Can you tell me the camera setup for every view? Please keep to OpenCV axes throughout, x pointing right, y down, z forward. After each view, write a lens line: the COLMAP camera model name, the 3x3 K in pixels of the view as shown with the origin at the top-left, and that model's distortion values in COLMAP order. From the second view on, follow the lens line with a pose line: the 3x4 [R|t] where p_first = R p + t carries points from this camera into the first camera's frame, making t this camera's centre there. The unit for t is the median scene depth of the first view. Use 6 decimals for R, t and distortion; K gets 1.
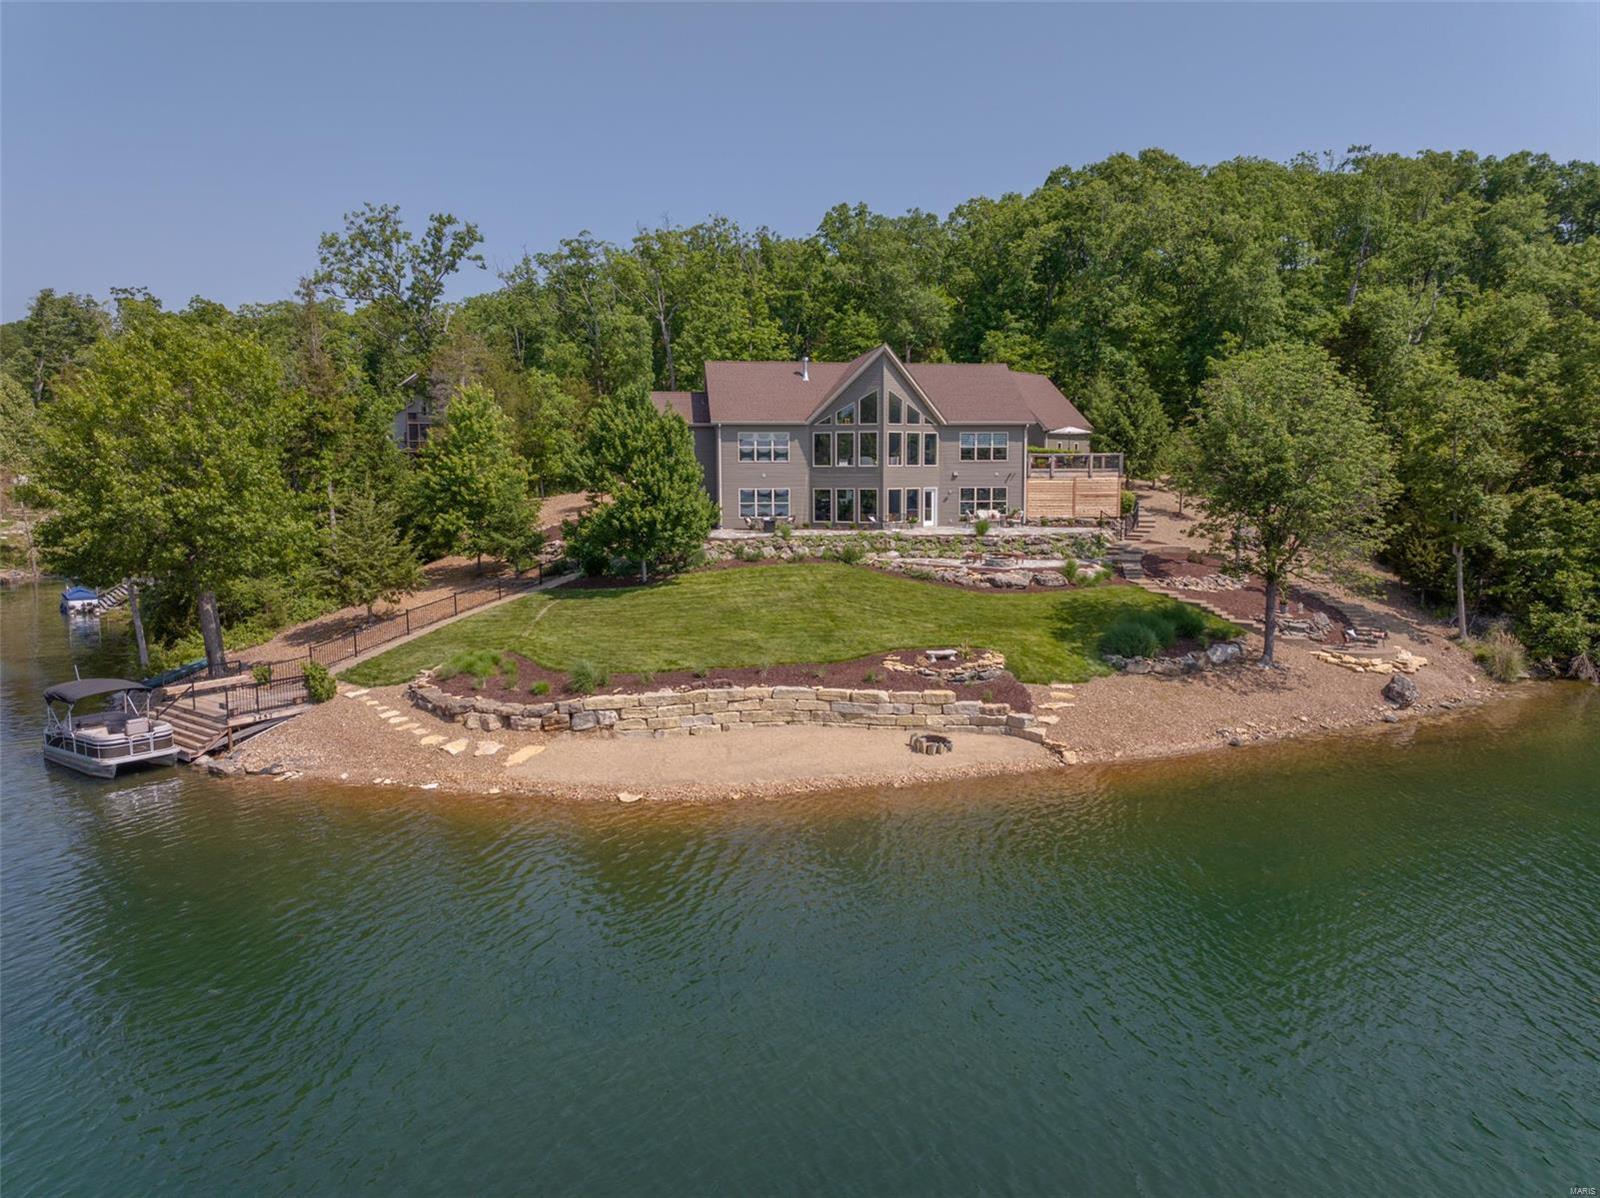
lens RADIAL K [[1127.1, 0, 797.2], [0, 1127.1, 604.5], [0, 0, 1]] dist [-0.042635, 0.009036]
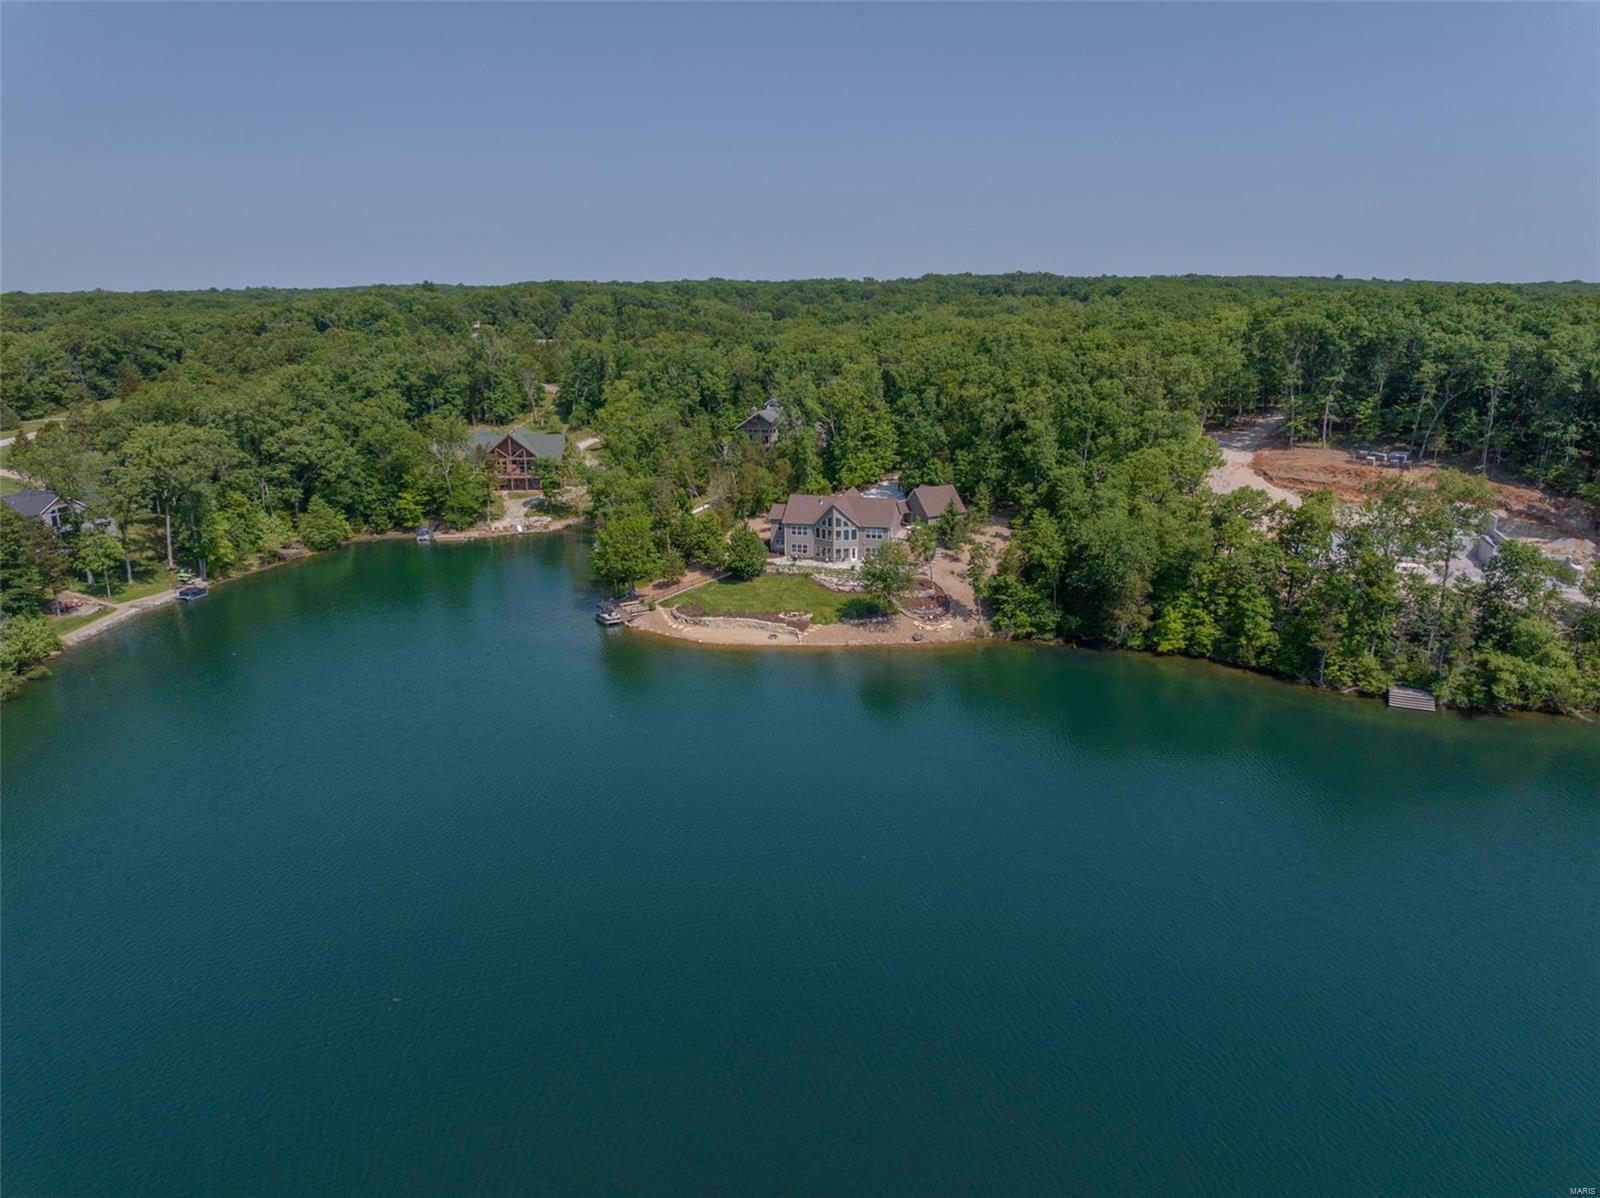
lens RADIAL K [[1127.1, 0, 808.2], [0, 1127.1, 585.7], [0, 0, 1]] dist [-0.042635, 0.009036]
pose [[0.927244, 0.094977, -0.362212, 1.341907], [-0.045046, 0.988566, 0.143900, -0.524069], [0.371738, -0.117114, 0.920921, -2.184128]]
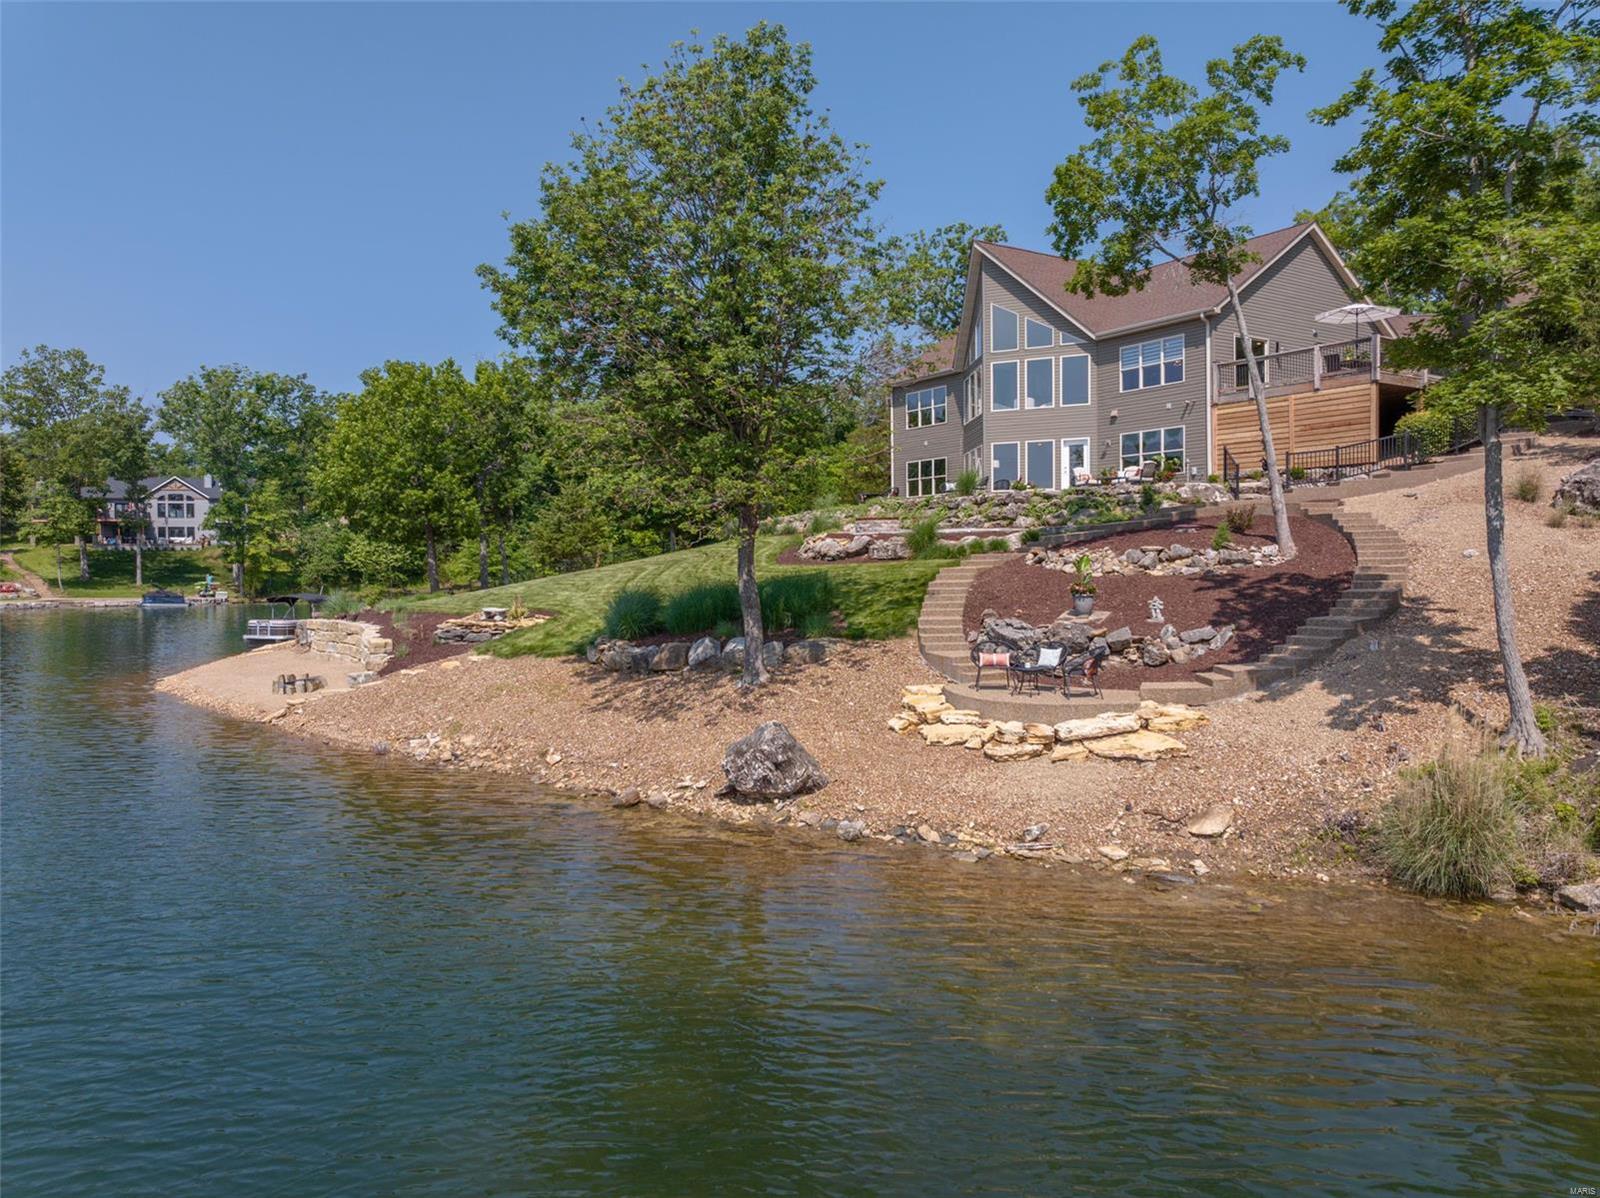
lens RADIAL K [[1127.1, 0, 801.0], [0, 1127.1, 604.5], [0, 0, 1]] dist [-0.042635, 0.009036]
pose [[0.408328, 0.033346, -0.912226, 0.814525], [-0.102998, 0.994634, -0.009746, 0.019574], [0.907006, 0.097937, 0.409572, 0.739744]]
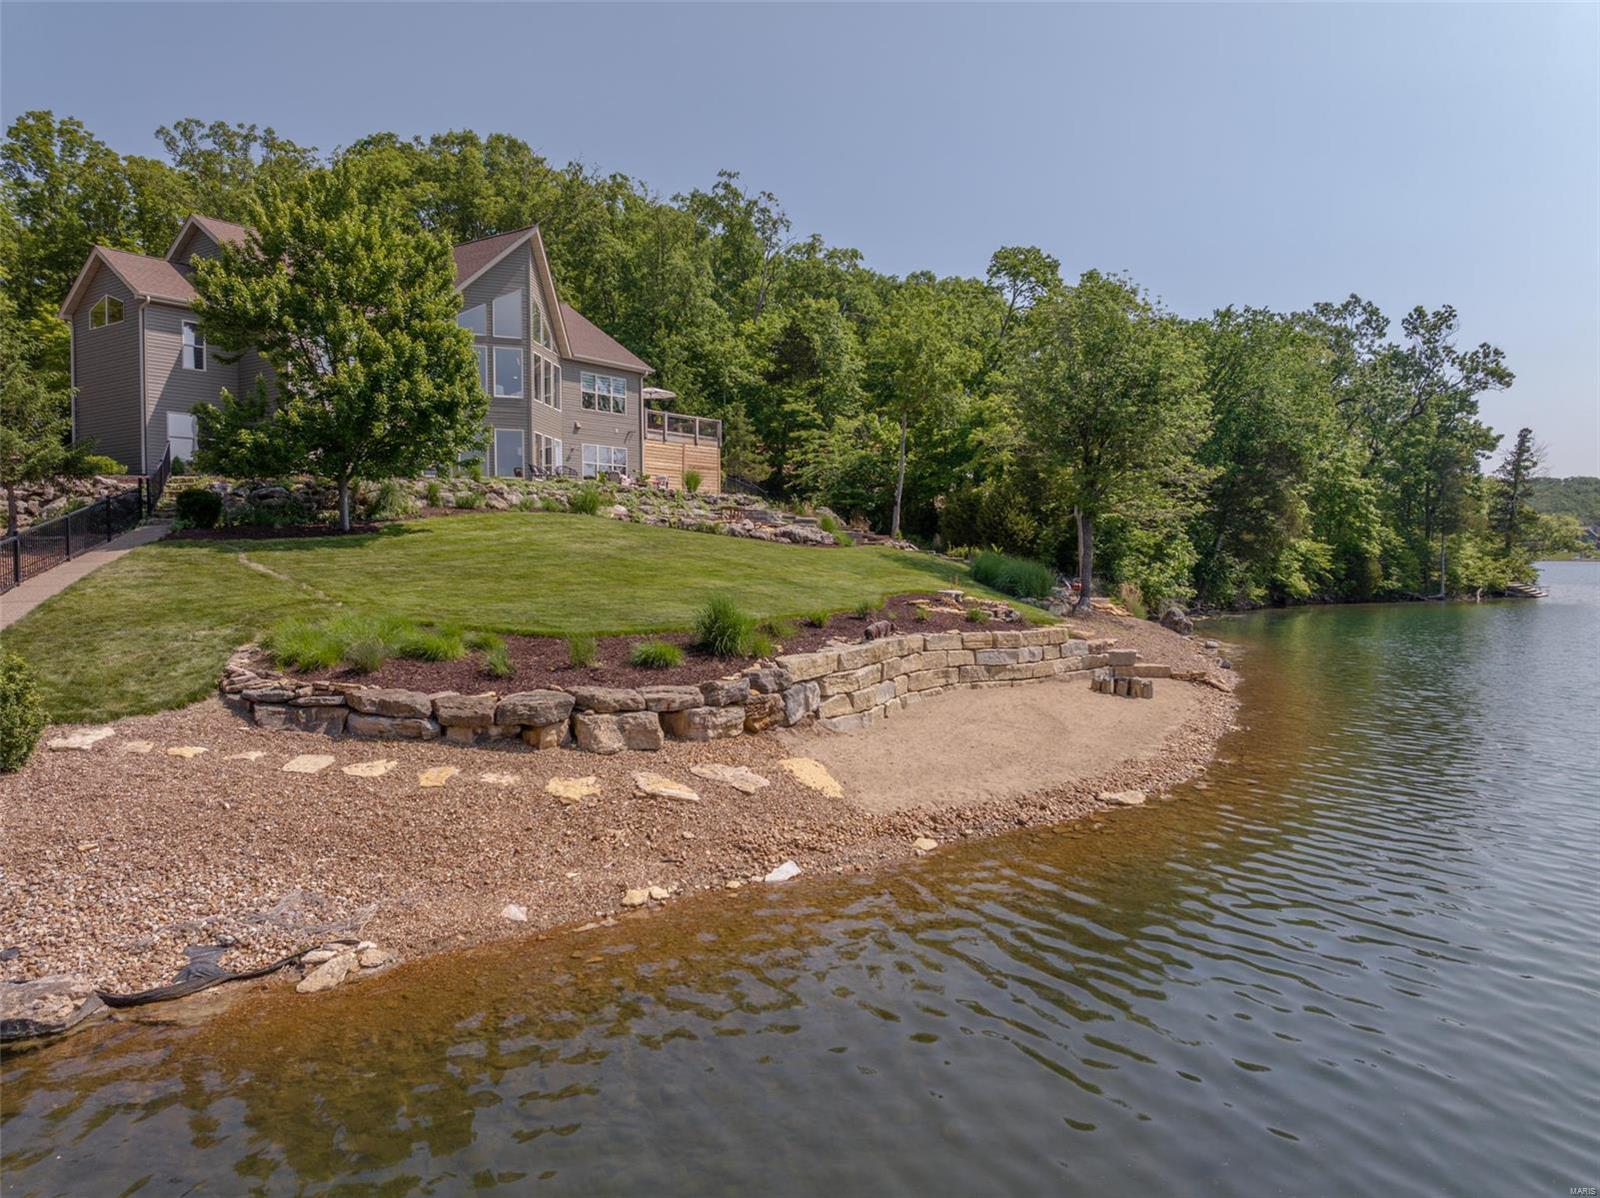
lens RADIAL K [[1127.1, 0, 806.5], [0, 1127.1, 598.2], [0, 0, 1]] dist [-0.042635, 0.009036]
pose [[0.658992, -0.028758, 0.751600, -0.411302], [0.094560, 0.994508, -0.044856, 0.059785], [-0.746183, 0.100631, 0.658092, 0.503021]]
